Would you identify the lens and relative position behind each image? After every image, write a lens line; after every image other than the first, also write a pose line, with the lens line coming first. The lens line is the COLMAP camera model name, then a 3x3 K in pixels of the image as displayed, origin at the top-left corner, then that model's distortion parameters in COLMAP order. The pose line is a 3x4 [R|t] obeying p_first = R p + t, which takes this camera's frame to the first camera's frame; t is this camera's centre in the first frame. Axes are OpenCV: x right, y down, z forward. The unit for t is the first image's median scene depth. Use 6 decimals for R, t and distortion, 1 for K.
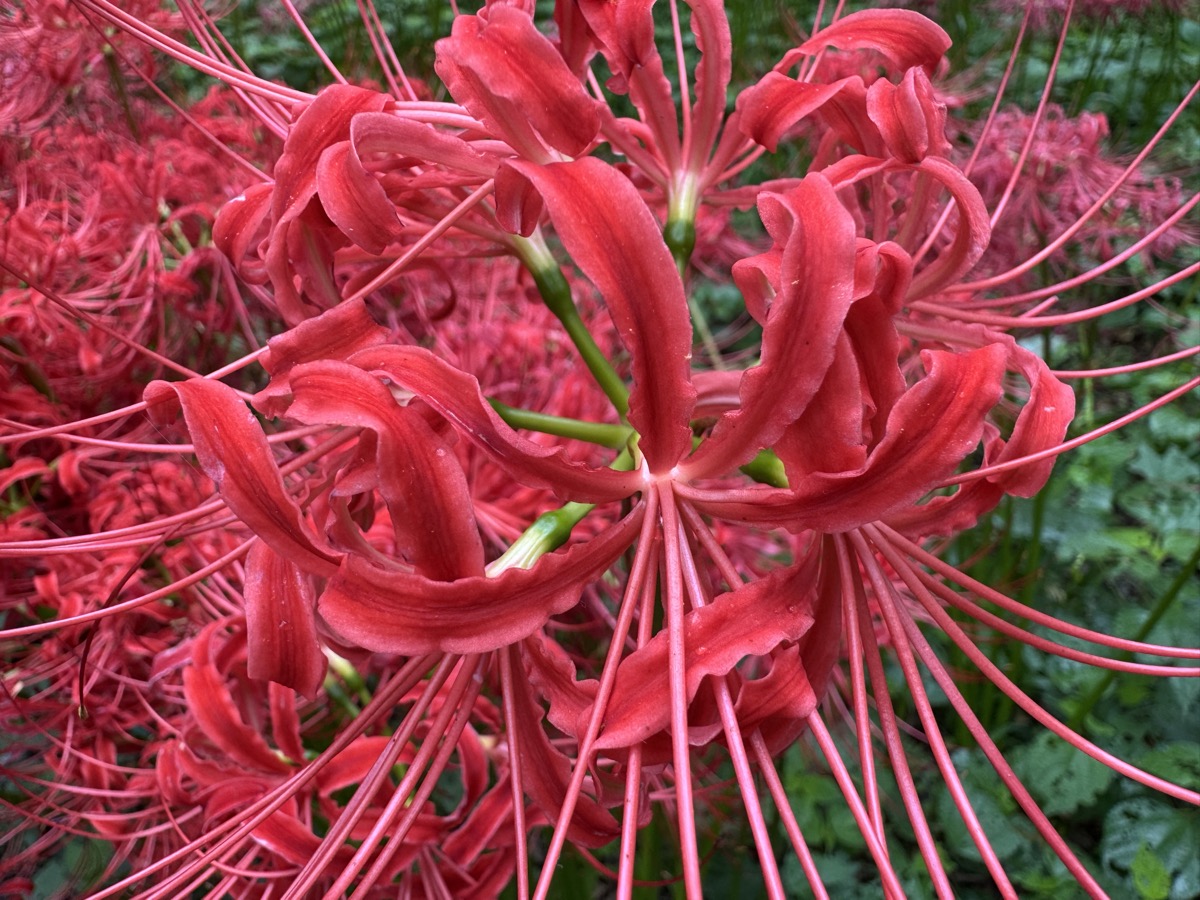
lens RADIAL K [[865.0, 0, 554.9], [0, 865.0, 450.1], [0, 0, 1]] dist [-0.005328, -0.000681]
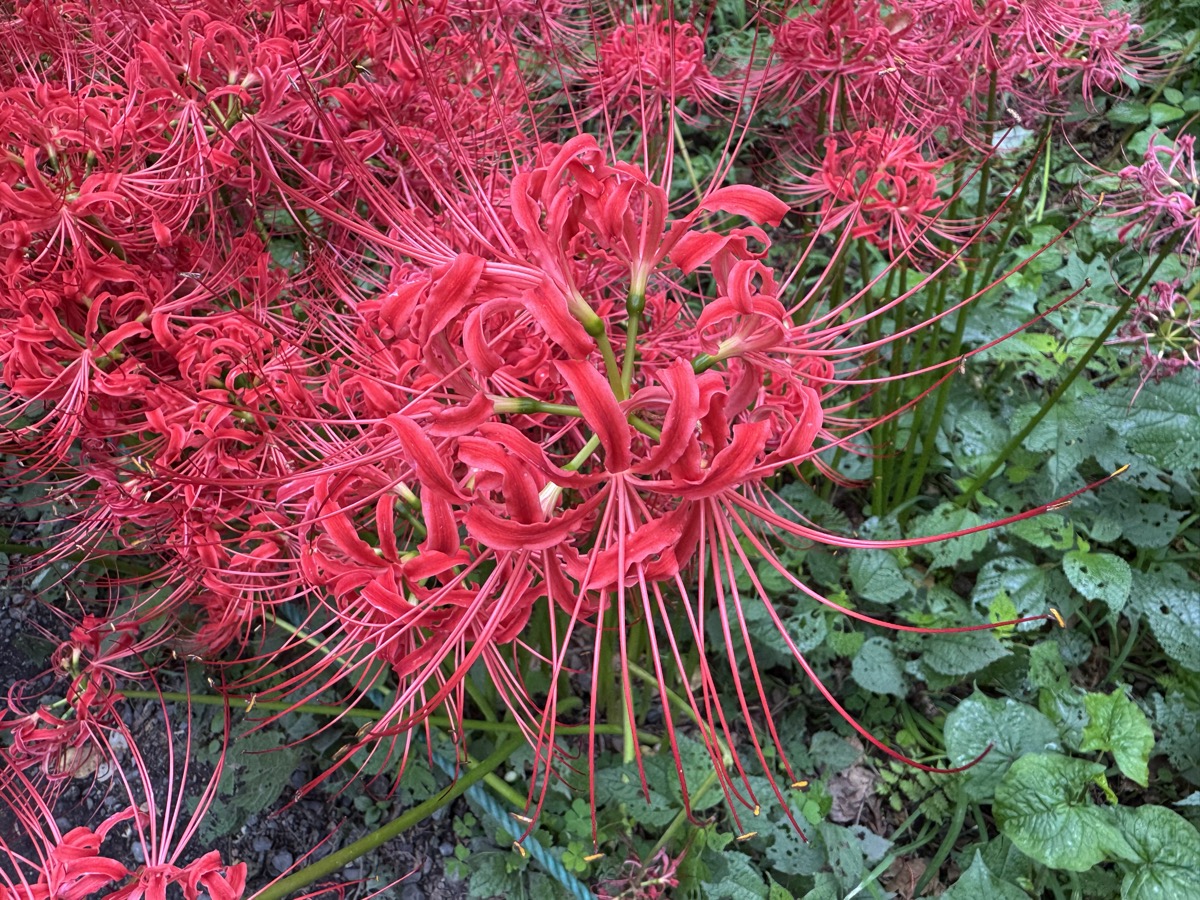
lens RADIAL K [[865.0, 0, 554.9], [0, 865.0, 450.1], [0, 0, 1]] dist [-0.005328, -0.000681]
pose [[0.999420, 0.003129, 0.033907, -0.054046], [-0.012264, 0.962010, 0.272740, -0.292344], [-0.031765, -0.272998, 0.961490, -0.522356]]
